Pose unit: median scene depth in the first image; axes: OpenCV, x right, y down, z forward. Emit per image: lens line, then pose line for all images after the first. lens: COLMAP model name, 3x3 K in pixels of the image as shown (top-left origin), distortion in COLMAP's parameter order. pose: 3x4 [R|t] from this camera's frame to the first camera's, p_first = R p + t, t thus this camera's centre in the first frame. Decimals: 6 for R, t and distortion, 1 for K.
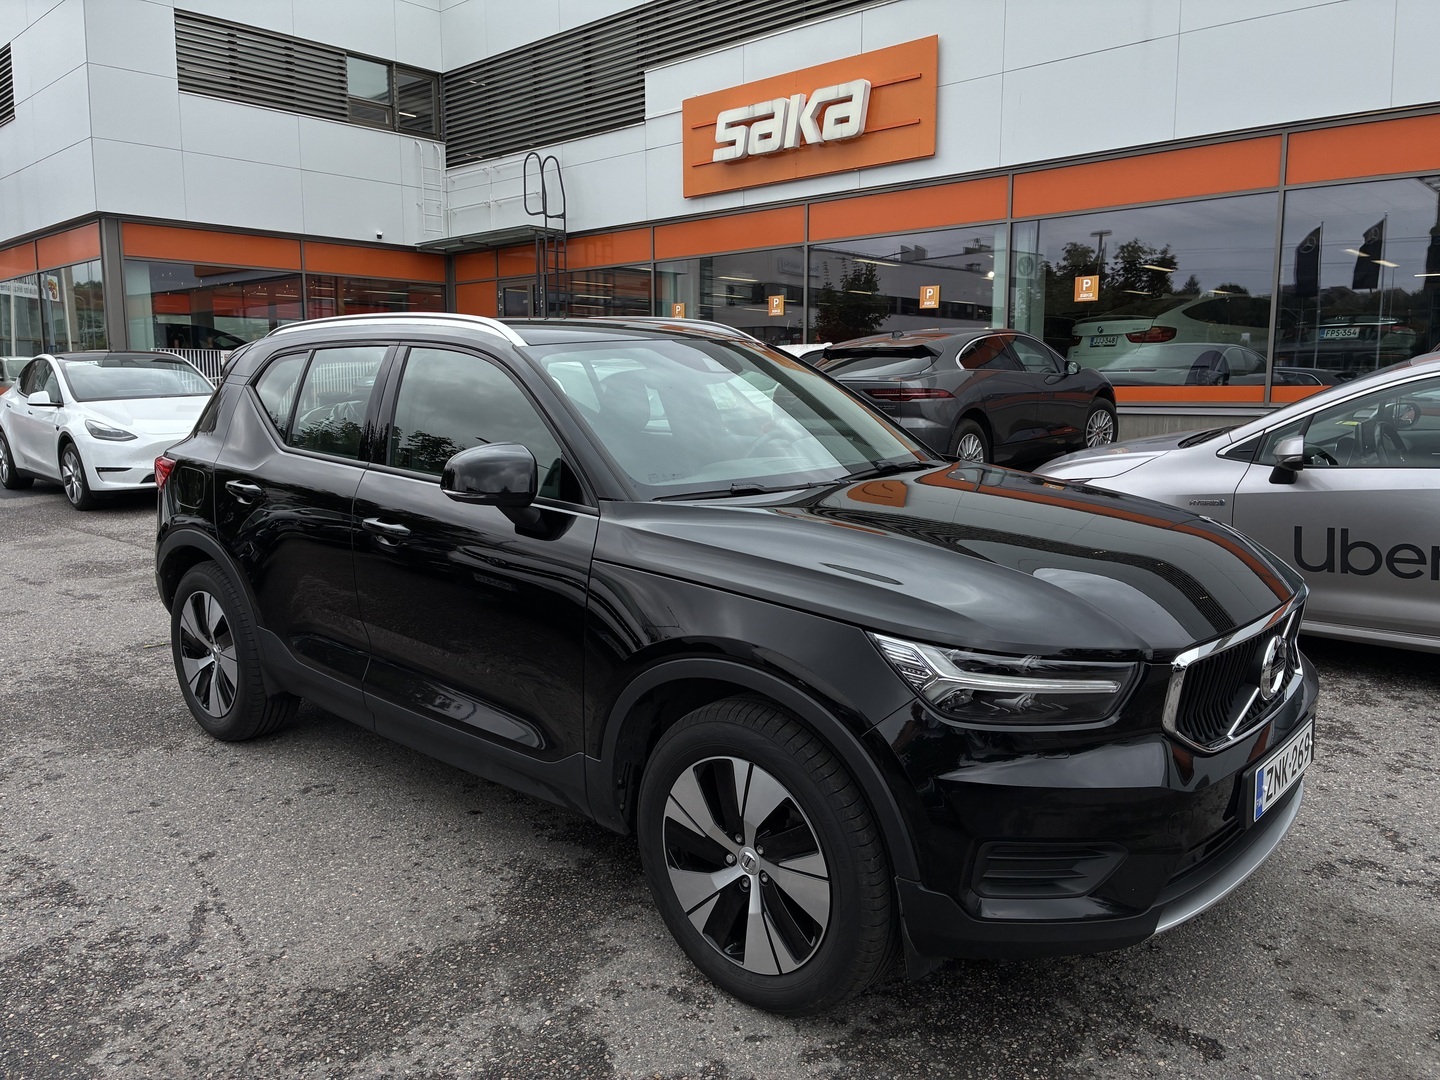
lens RADIAL K [[1101.6, 0, 710.8], [0, 1101.6, 549.3], [0, 0, 1]] dist [-0.000298, -0.025694]
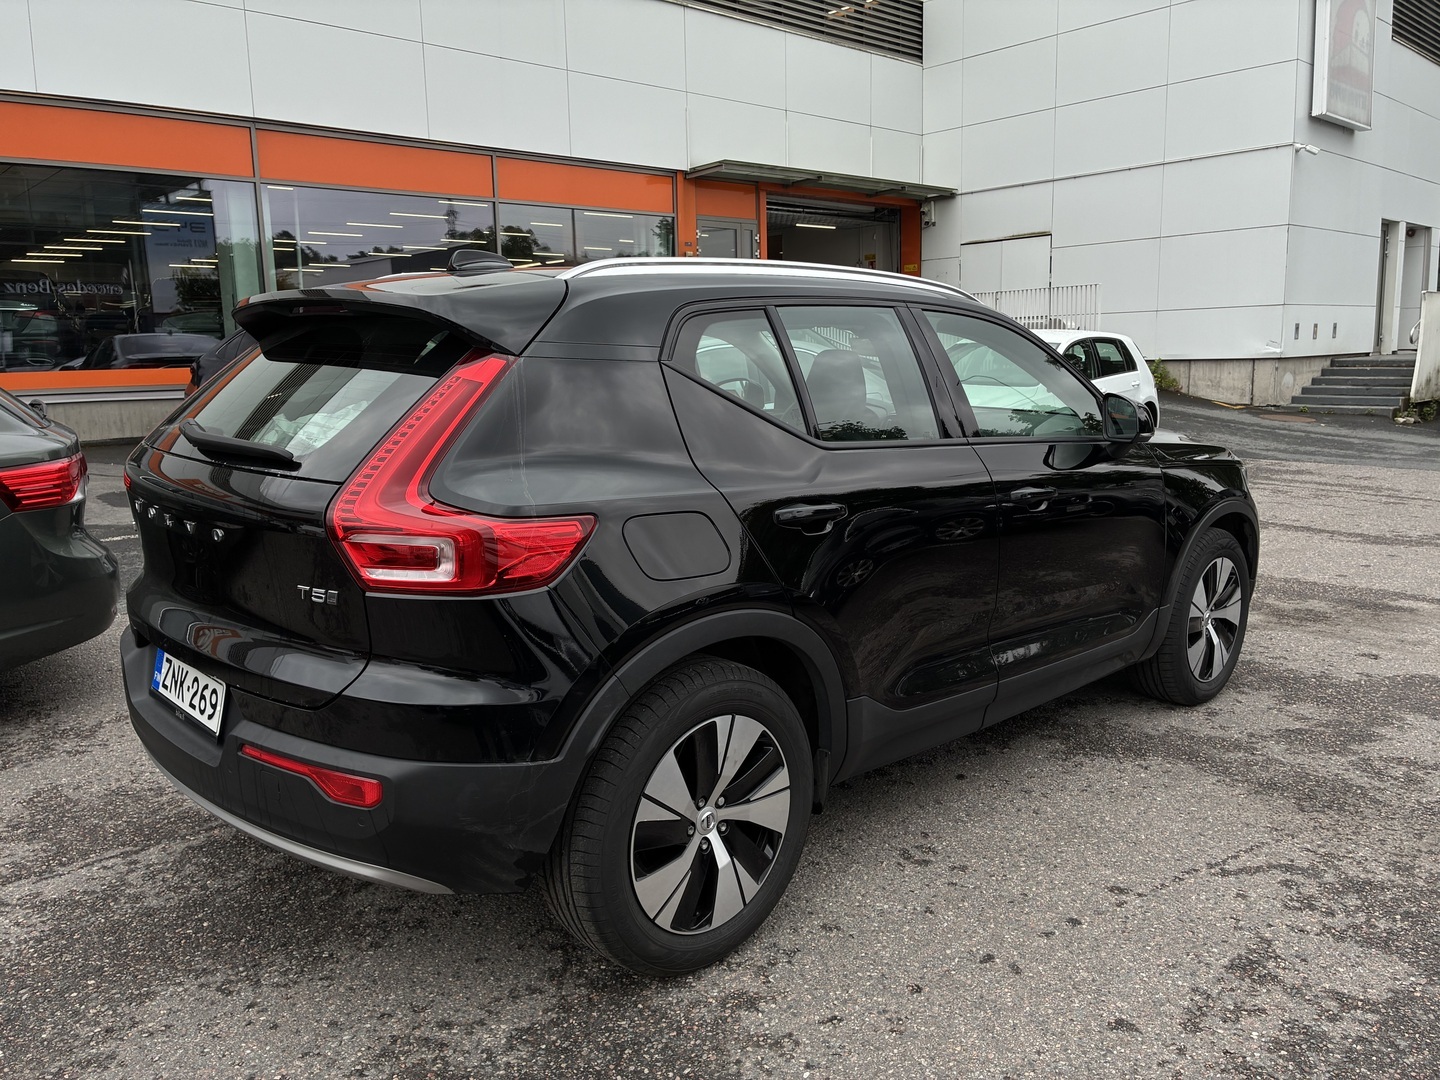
lens RADIAL K [[1101.6, 0, 712.7], [0, 1101.6, 532.1], [0, 0, 1]] dist [-0.000298, -0.025694]
pose [[0.086386, -0.168677, 0.981879, -1.325490], [0.174636, 0.972867, 0.151764, -0.192031], [-0.980836, 0.158361, 0.113499, 1.197106]]
